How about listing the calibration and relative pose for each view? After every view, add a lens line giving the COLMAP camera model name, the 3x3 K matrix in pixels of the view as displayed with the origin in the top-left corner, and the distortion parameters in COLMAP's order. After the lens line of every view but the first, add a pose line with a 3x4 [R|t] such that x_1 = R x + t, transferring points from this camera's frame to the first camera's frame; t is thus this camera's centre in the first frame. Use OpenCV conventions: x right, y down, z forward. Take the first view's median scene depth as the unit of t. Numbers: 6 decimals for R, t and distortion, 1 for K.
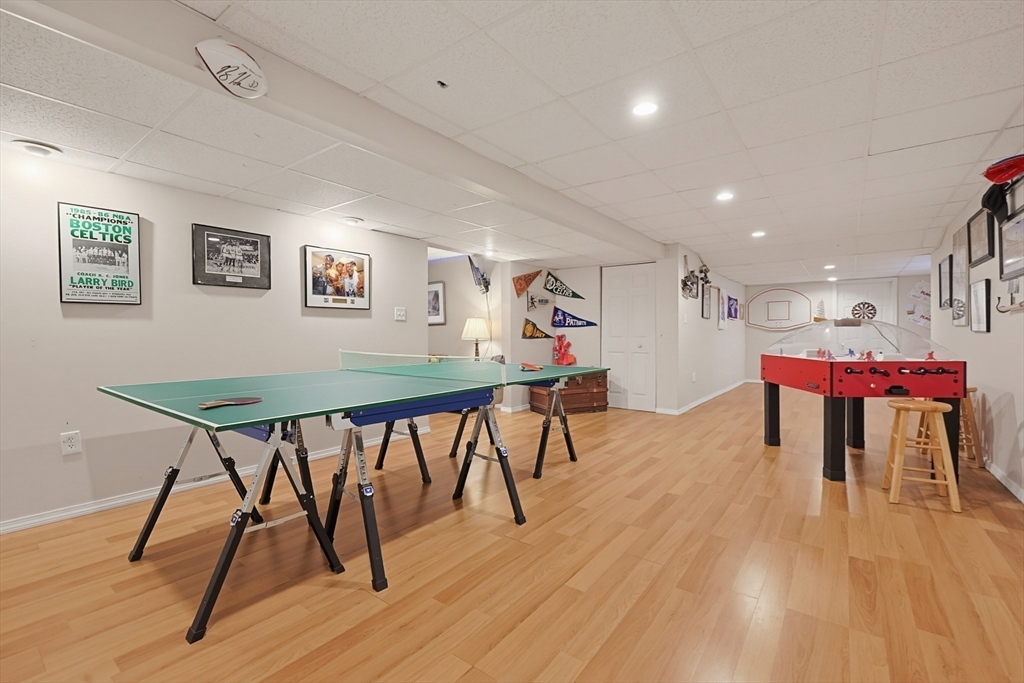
lens RADIAL K [[445.8, 0, 515.0], [0, 445.8, 338.9], [0, 0, 1]] dist [-0.007234, -0.001182]
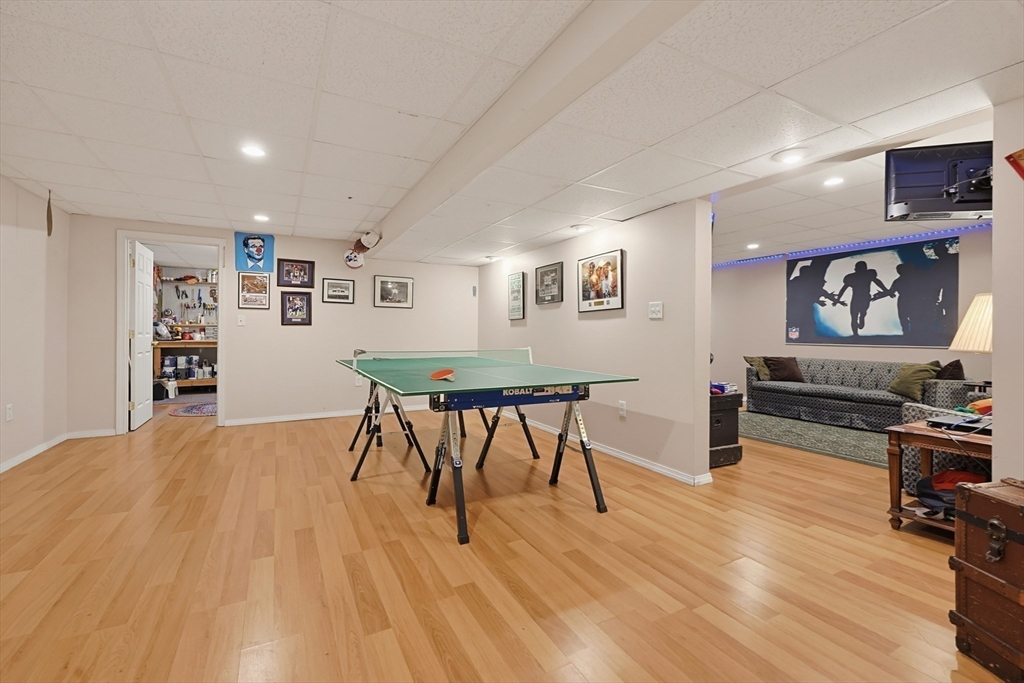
lens RADIAL K [[445.8, 0, 510.3], [0, 445.8, 333.3], [0, 0, 1]] dist [-0.007234, -0.001182]
pose [[-0.439699, -0.001368, -0.898144, 0.639039], [-0.013984, 0.999888, 0.005323, -0.018677], [0.898036, 0.014900, -0.439669, 1.291062]]
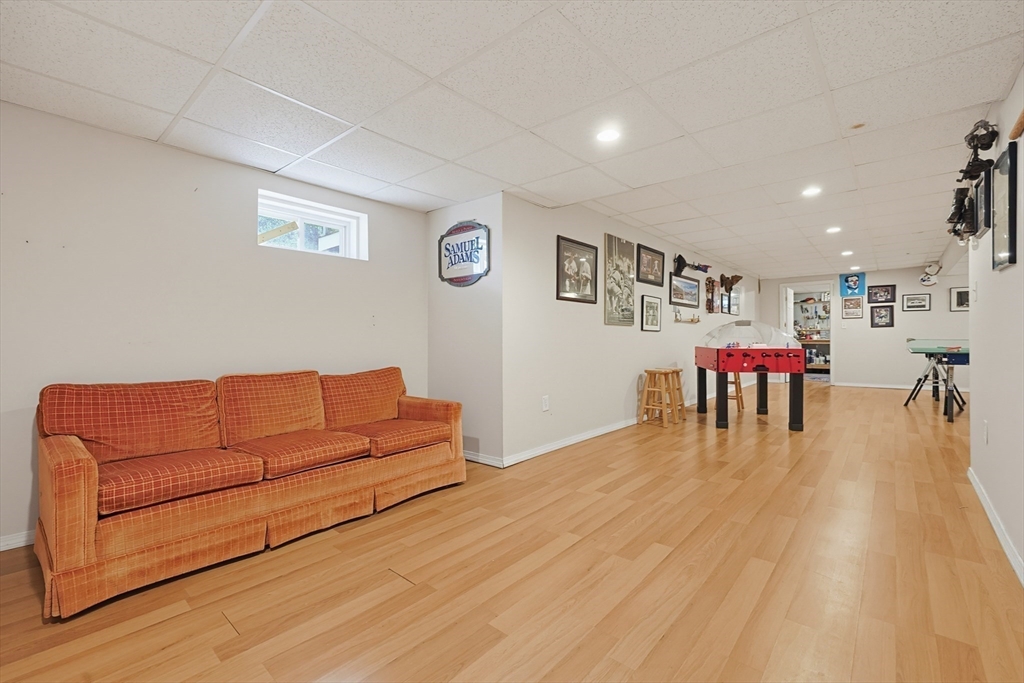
lens RADIAL K [[445.8, 0, 504.5], [0, 445.8, 338.7], [0, 0, 1]] dist [-0.007234, -0.001182]
pose [[-0.995858, 0.004922, 0.090788, 1.218801], [0.005538, 0.999963, 0.006535, 0.001556], [-0.090752, 0.007011, -0.995849, 2.230176]]
